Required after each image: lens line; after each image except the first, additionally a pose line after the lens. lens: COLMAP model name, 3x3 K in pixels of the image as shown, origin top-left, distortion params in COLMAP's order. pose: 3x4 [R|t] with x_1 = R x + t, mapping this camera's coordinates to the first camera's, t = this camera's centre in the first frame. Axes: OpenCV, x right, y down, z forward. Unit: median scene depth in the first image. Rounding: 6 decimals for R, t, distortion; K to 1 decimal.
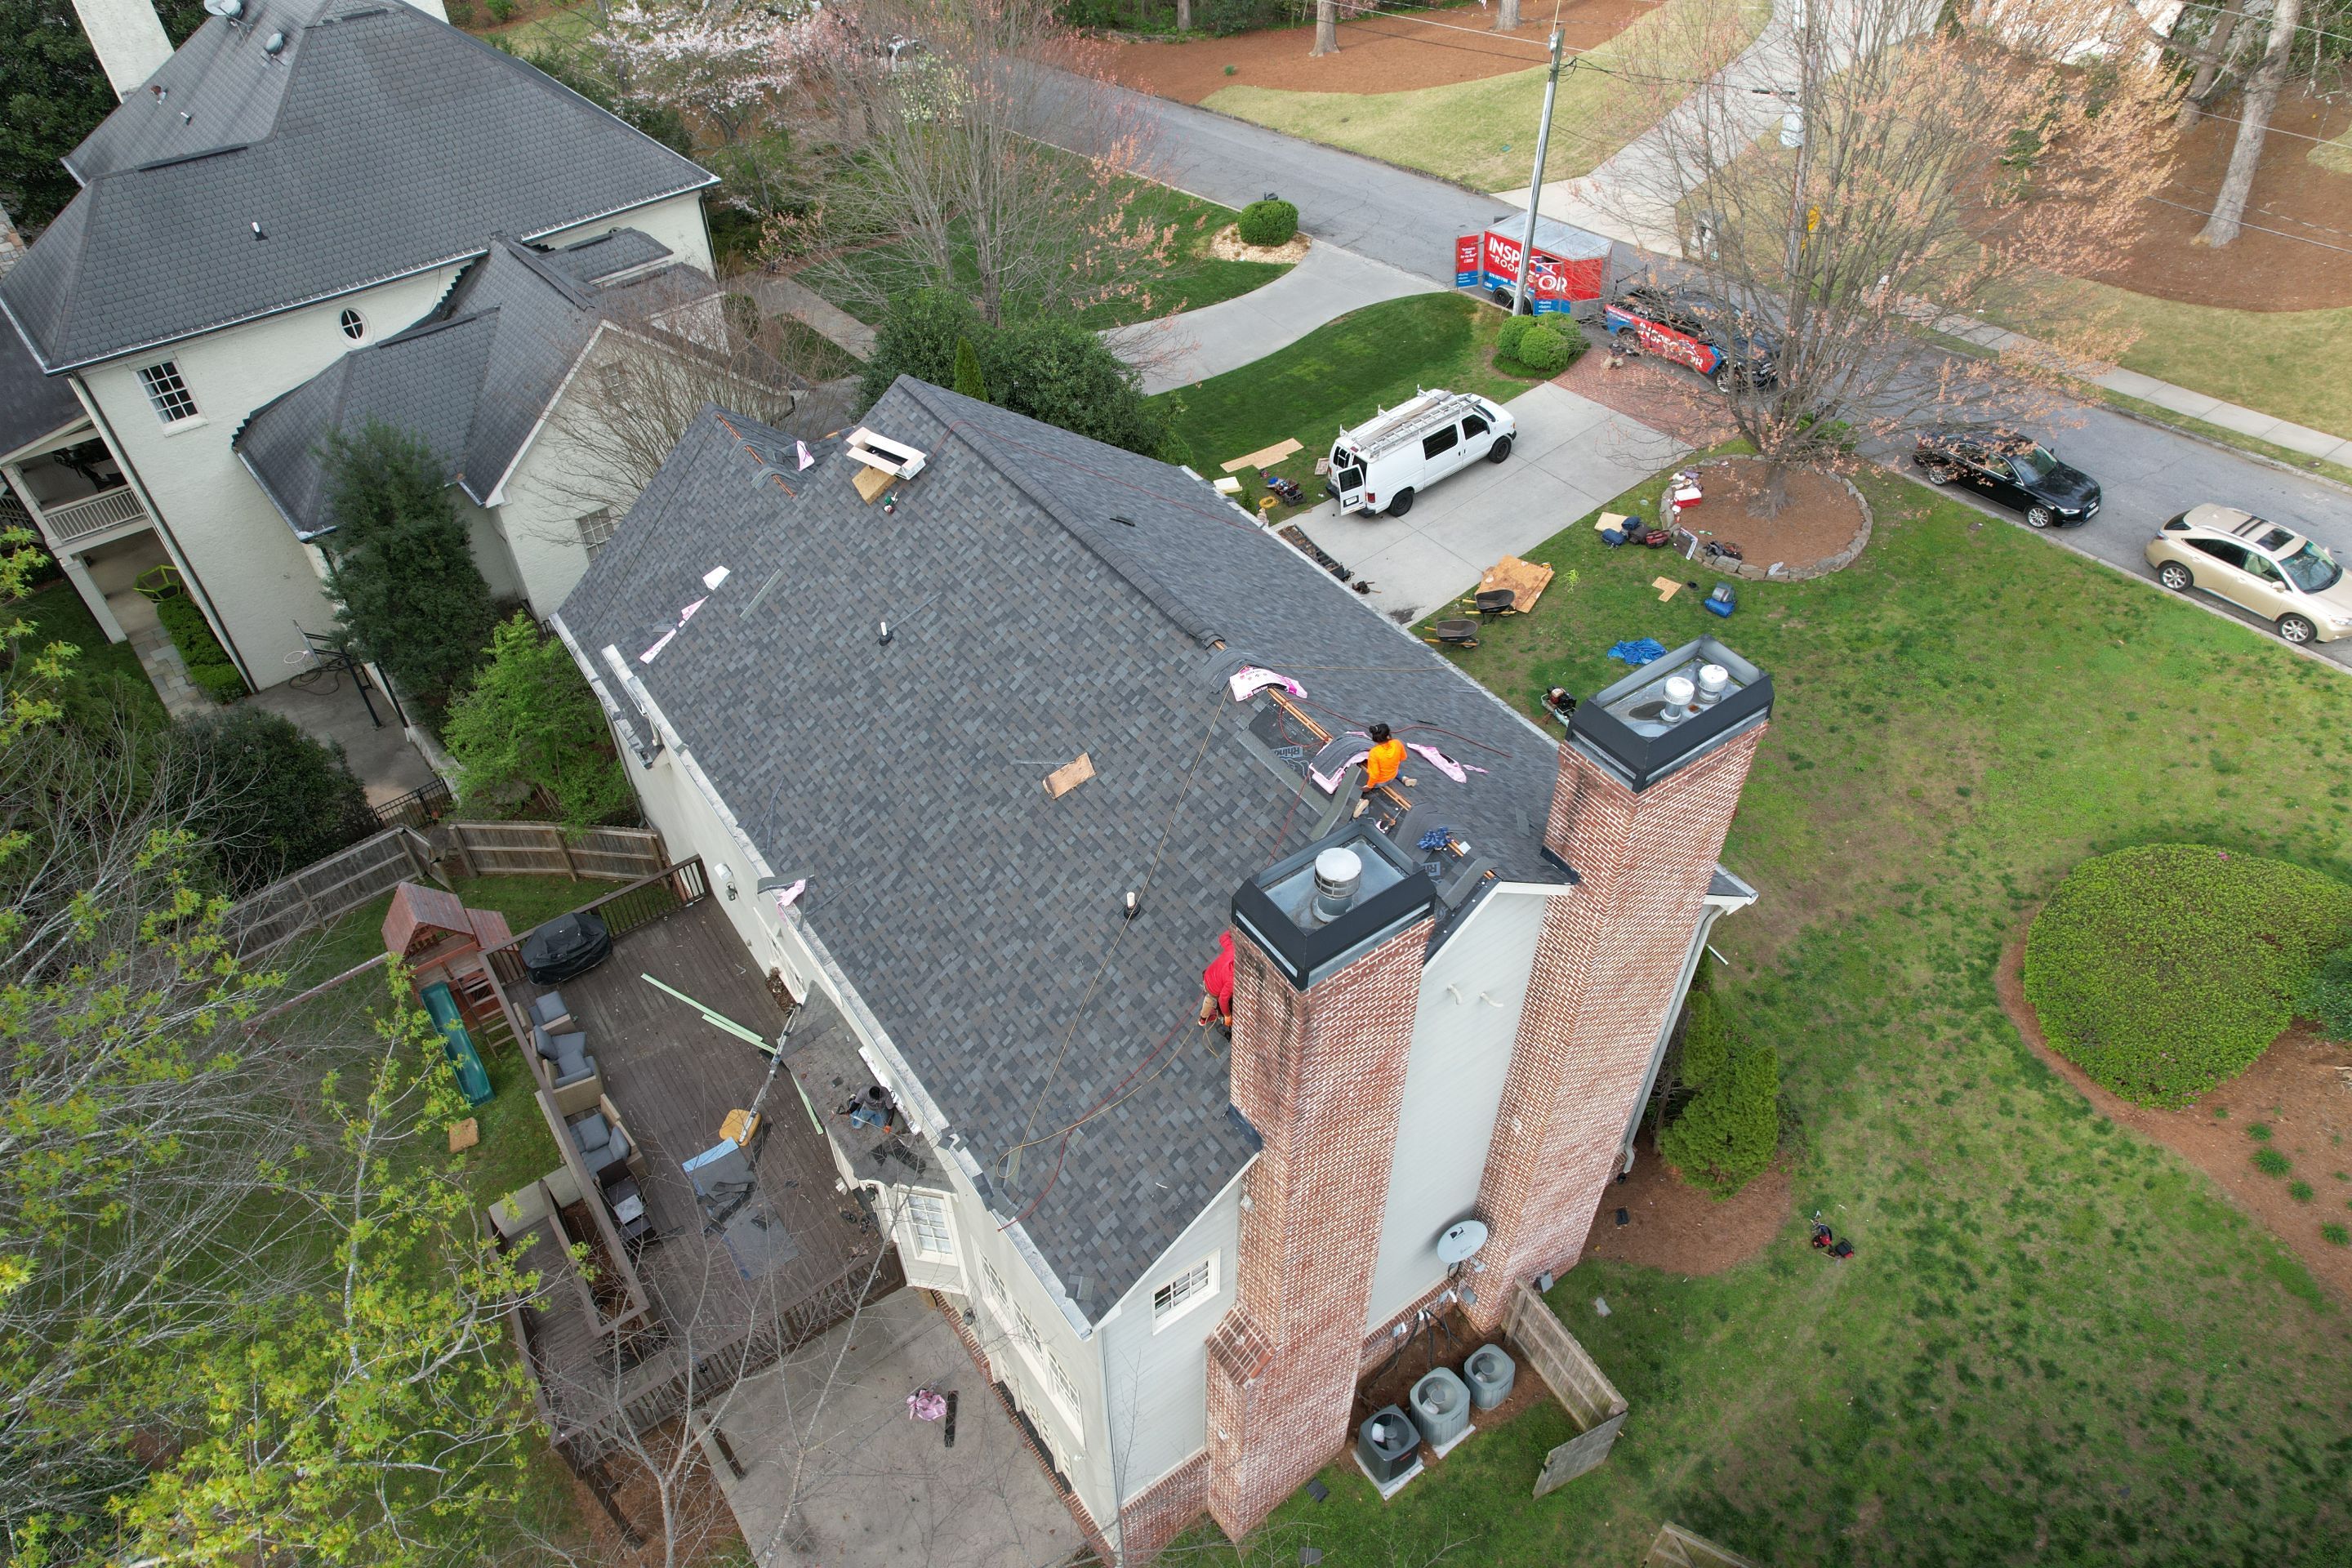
lens RADIAL K [[1514.1, 0, 1179.5], [0, 1514.1, 779.2], [0, 0, 1]] dist [-0.085731, 0.082252]
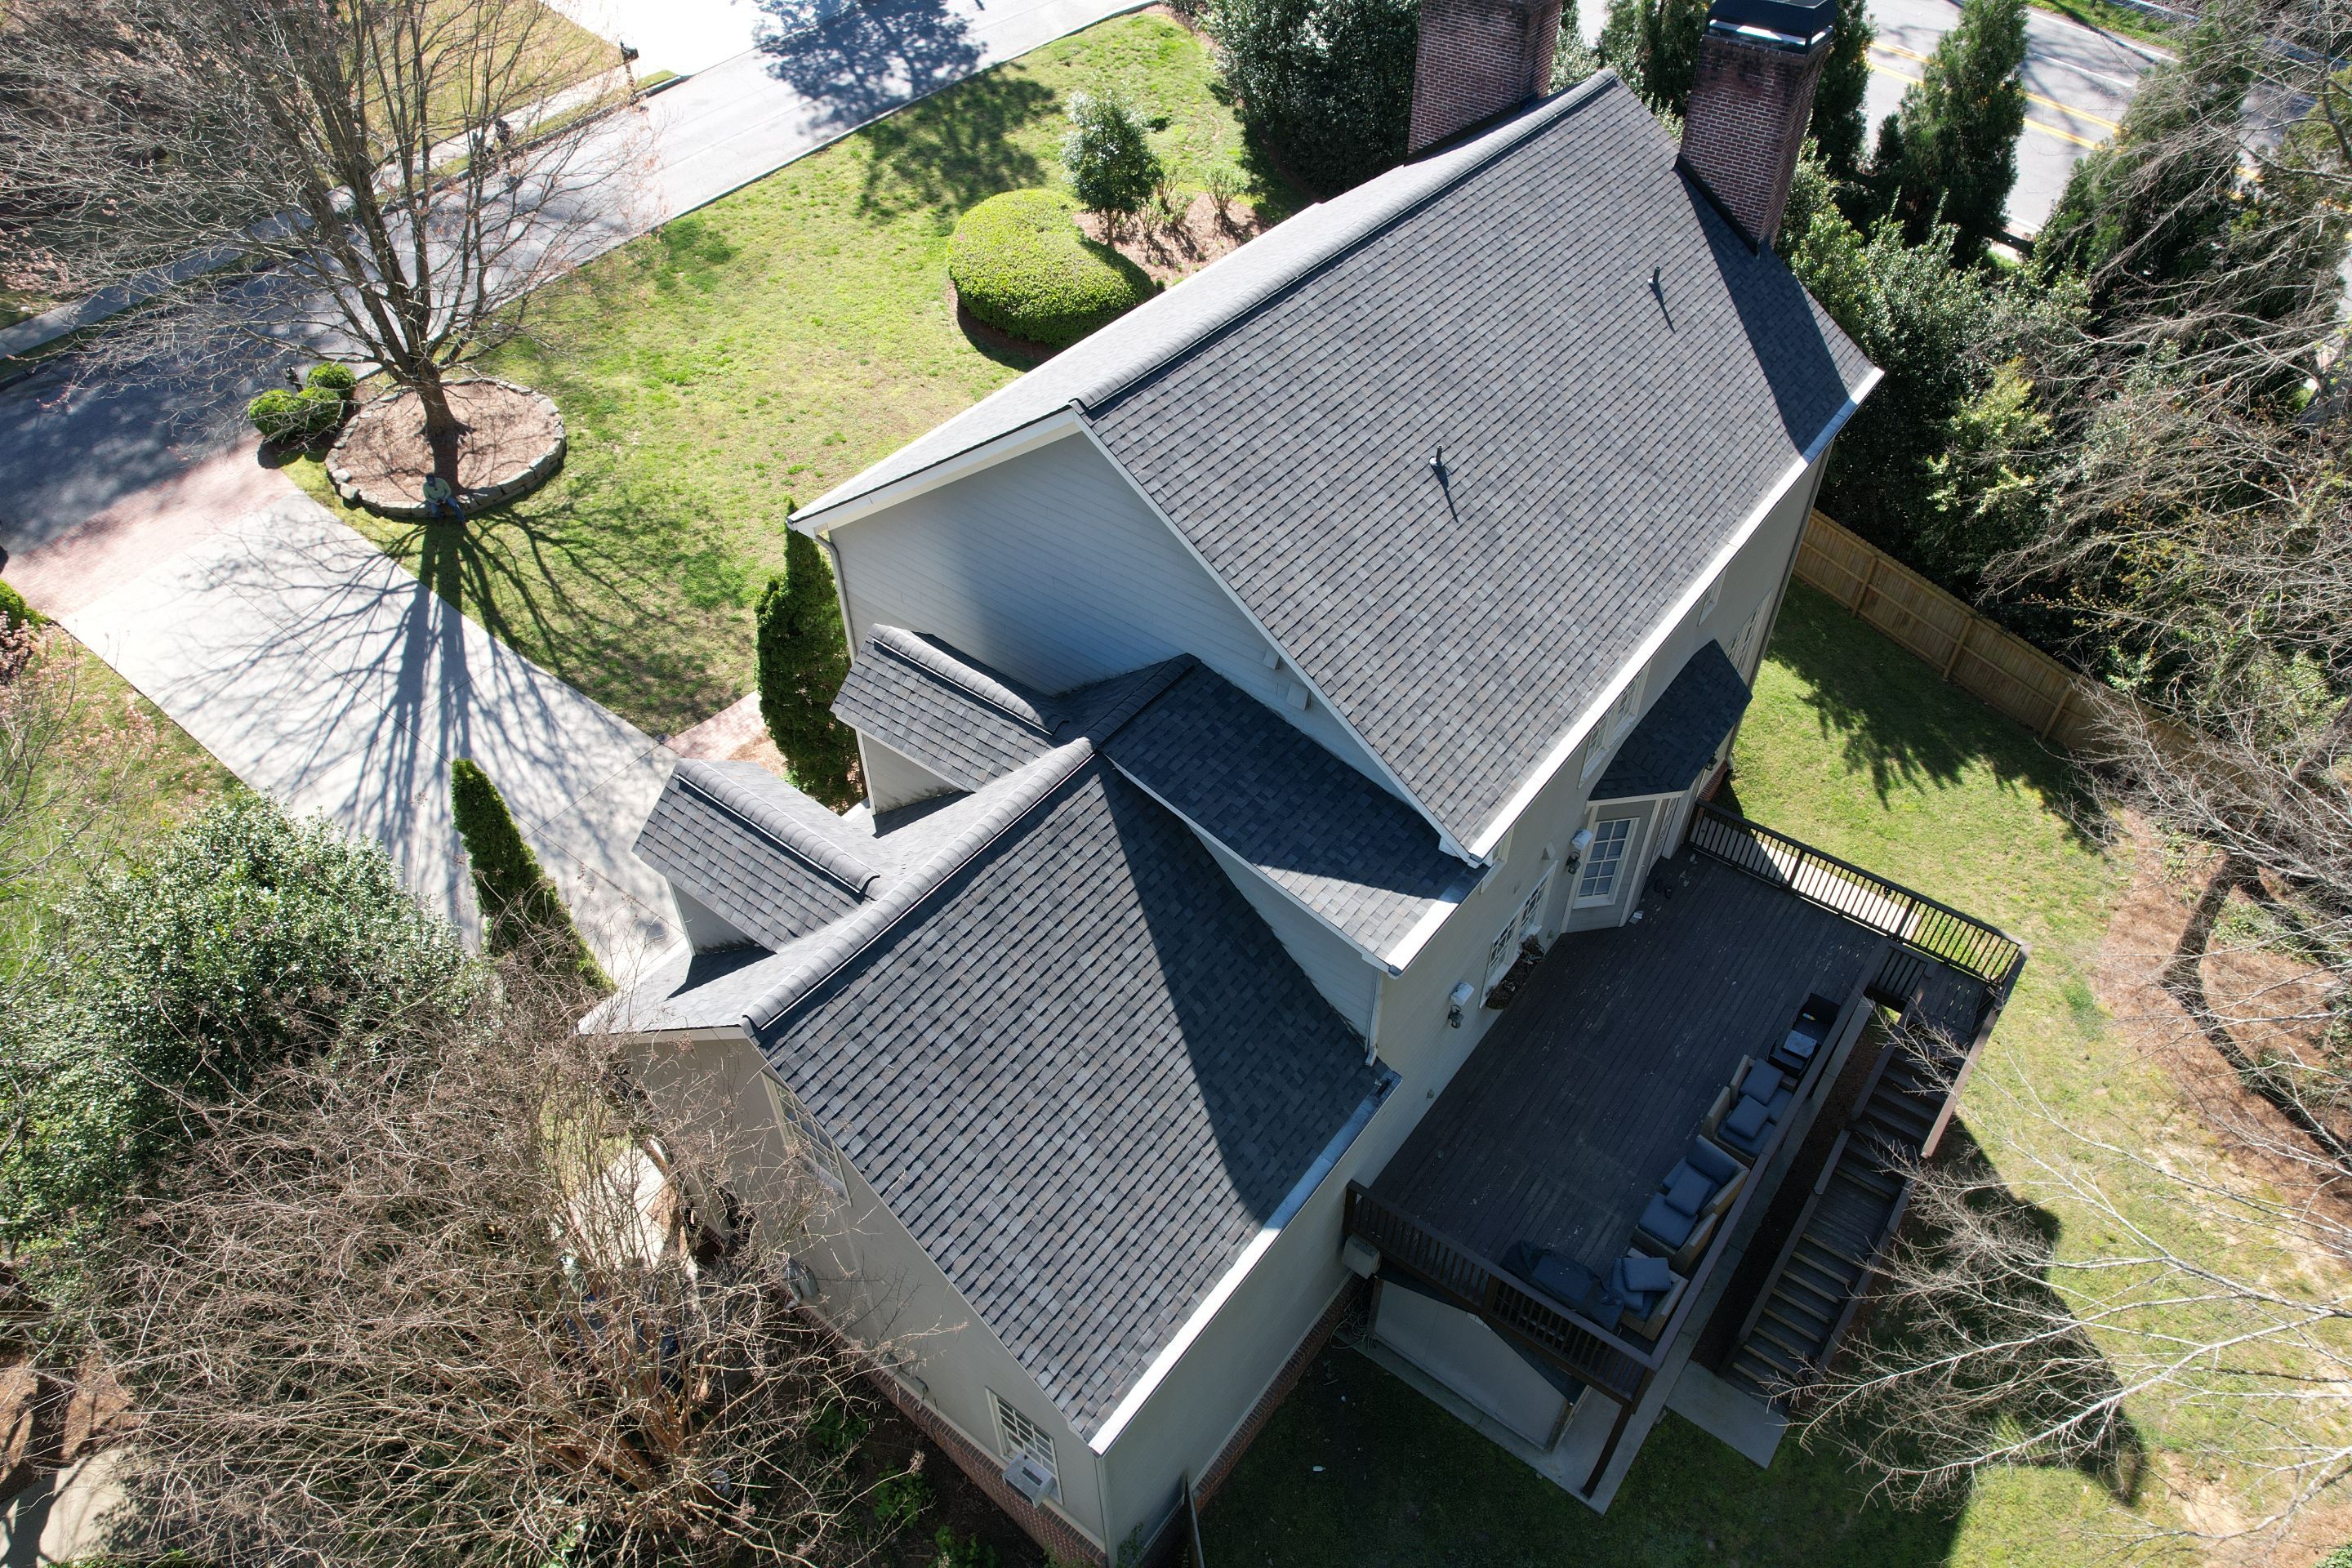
lens RADIAL K [[1514.8, 0, 1178.5], [0, 1514.8, 793.0], [0, 0, 1]] dist [-0.088260, 0.086361]
pose [[-0.301781, -0.655328, 0.692441, -0.759393], [0.660102, 0.380424, 0.647721, -0.591356], [-0.687891, 0.652551, 0.317779, 0.840387]]
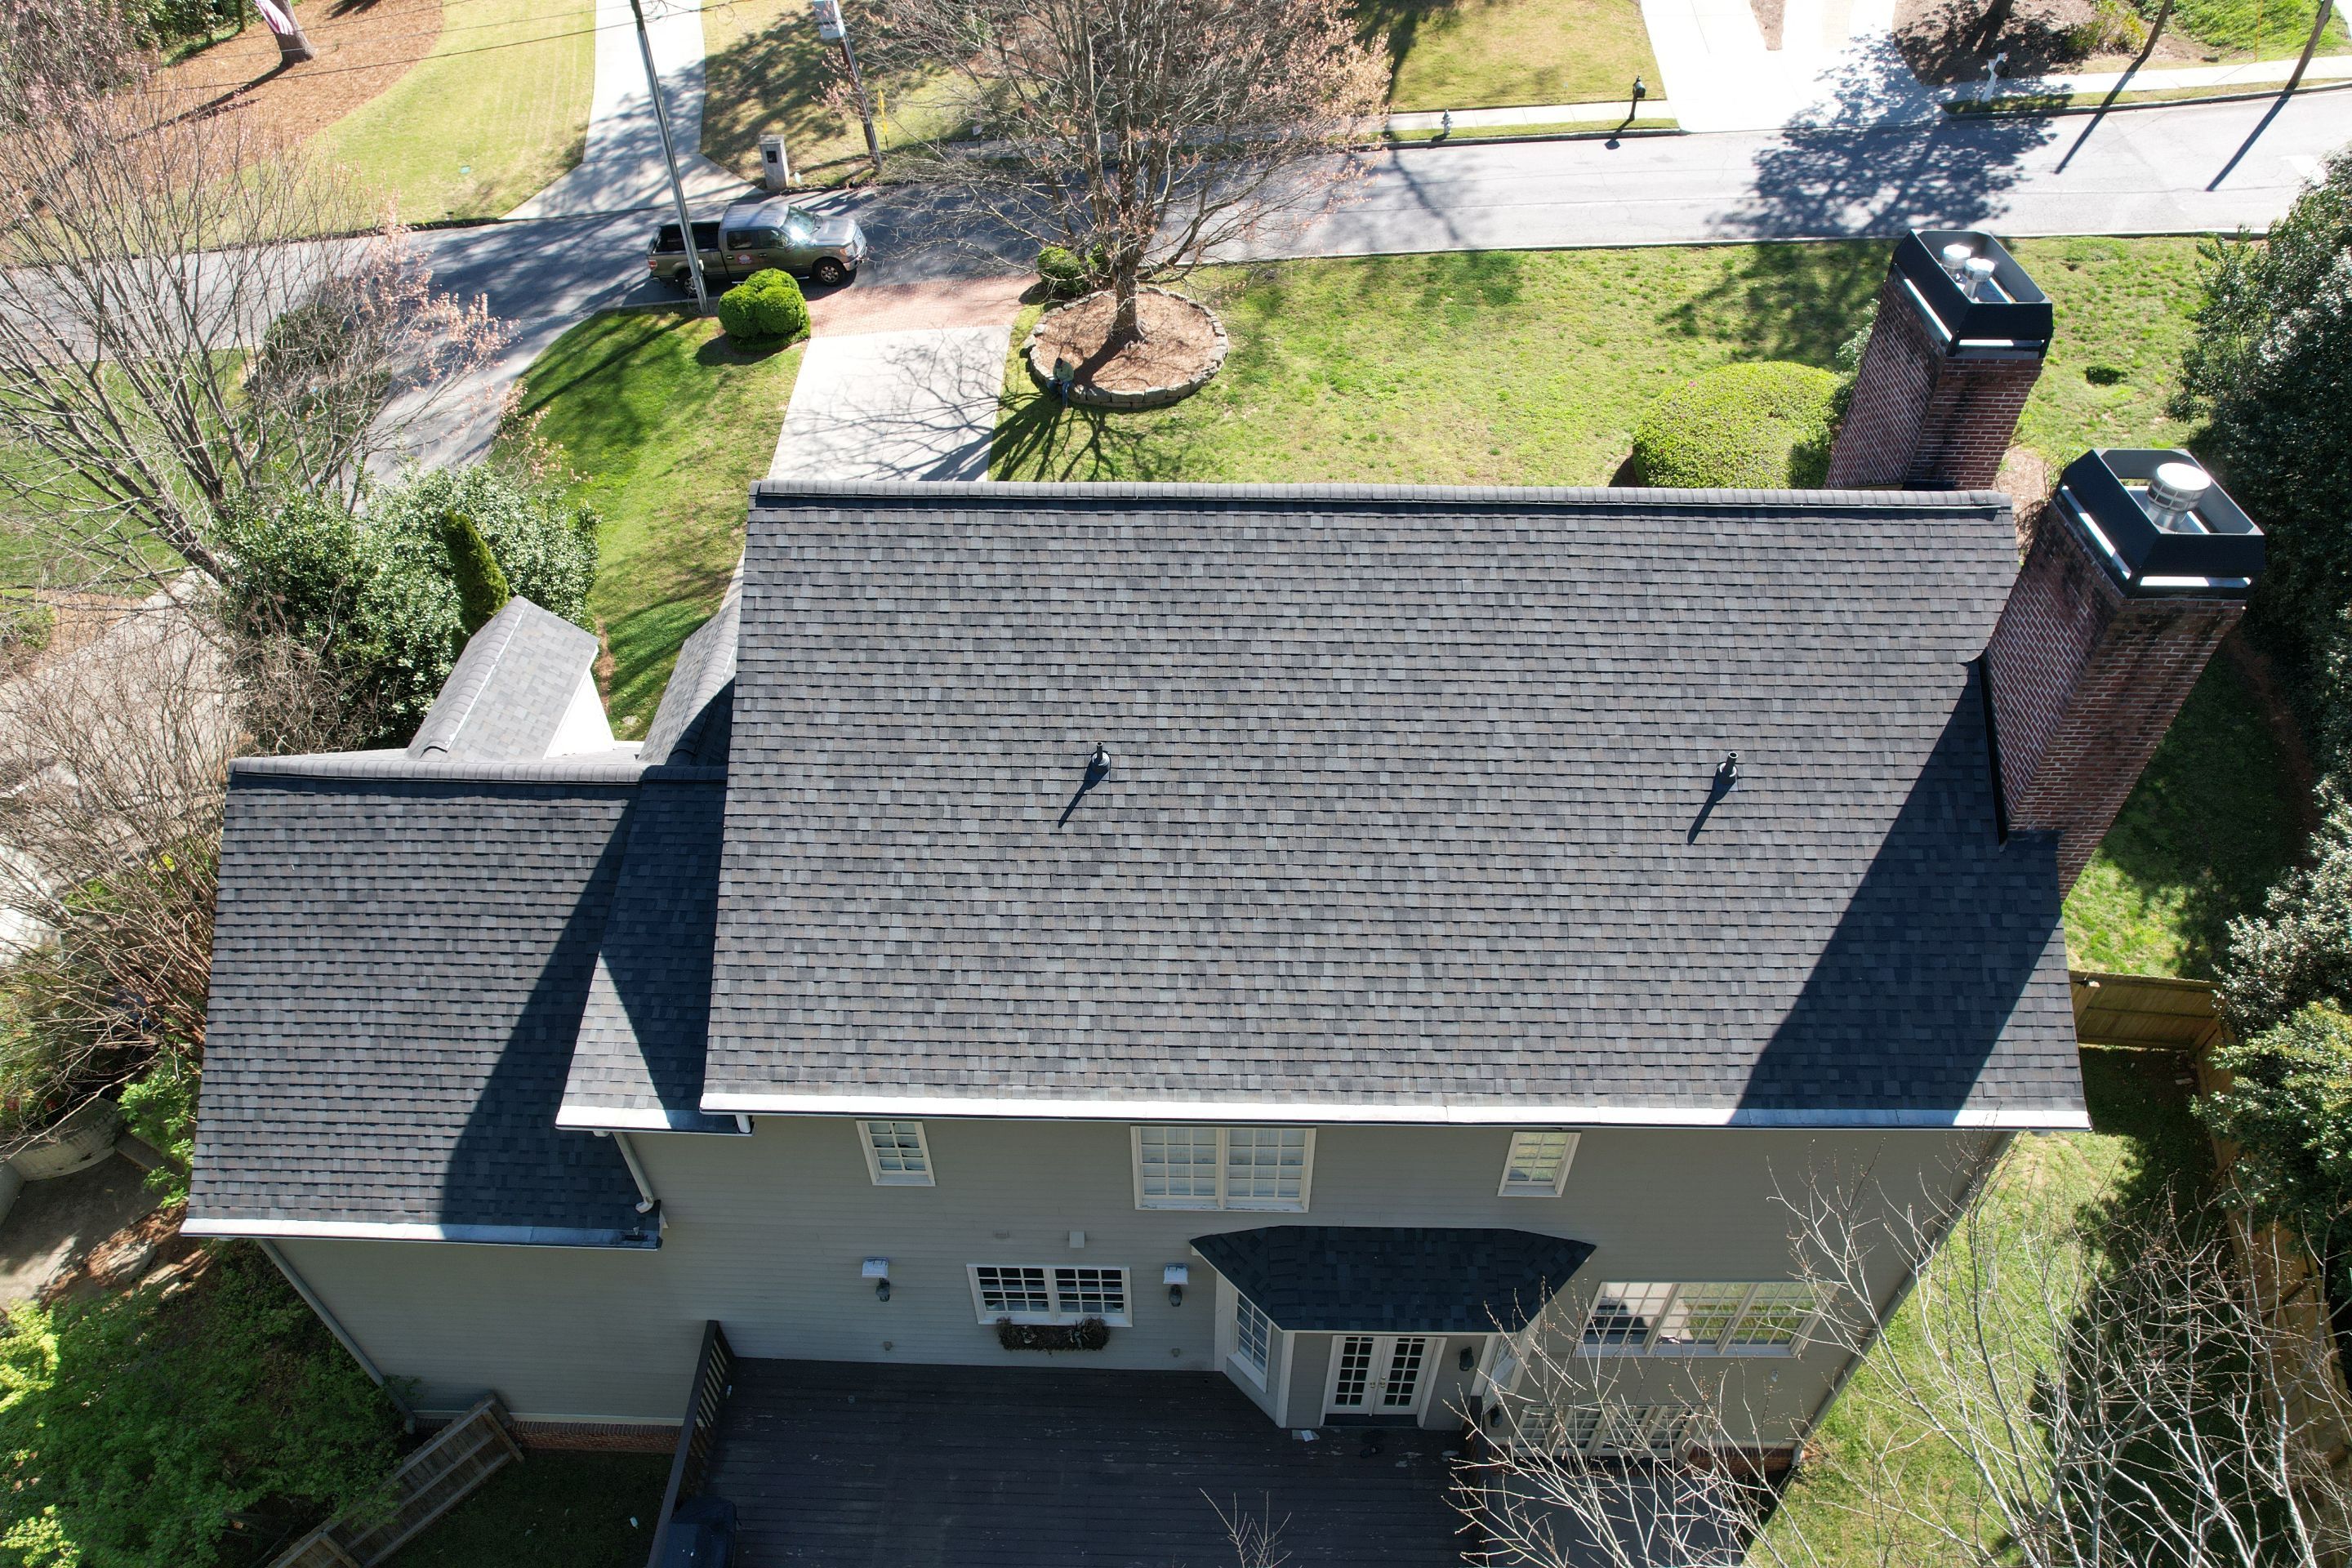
lens RADIAL K [[1500.2, 0, 1172.2], [0, 1500.2, 793.8], [0, 0, 1]] dist [-0.045739, 0.000655]
pose [[0.599042, -0.552705, 0.579367, -0.522184], [0.552144, 0.809152, 0.201022, -0.180782], [-0.579902, 0.199474, 0.789889, 0.376560]]
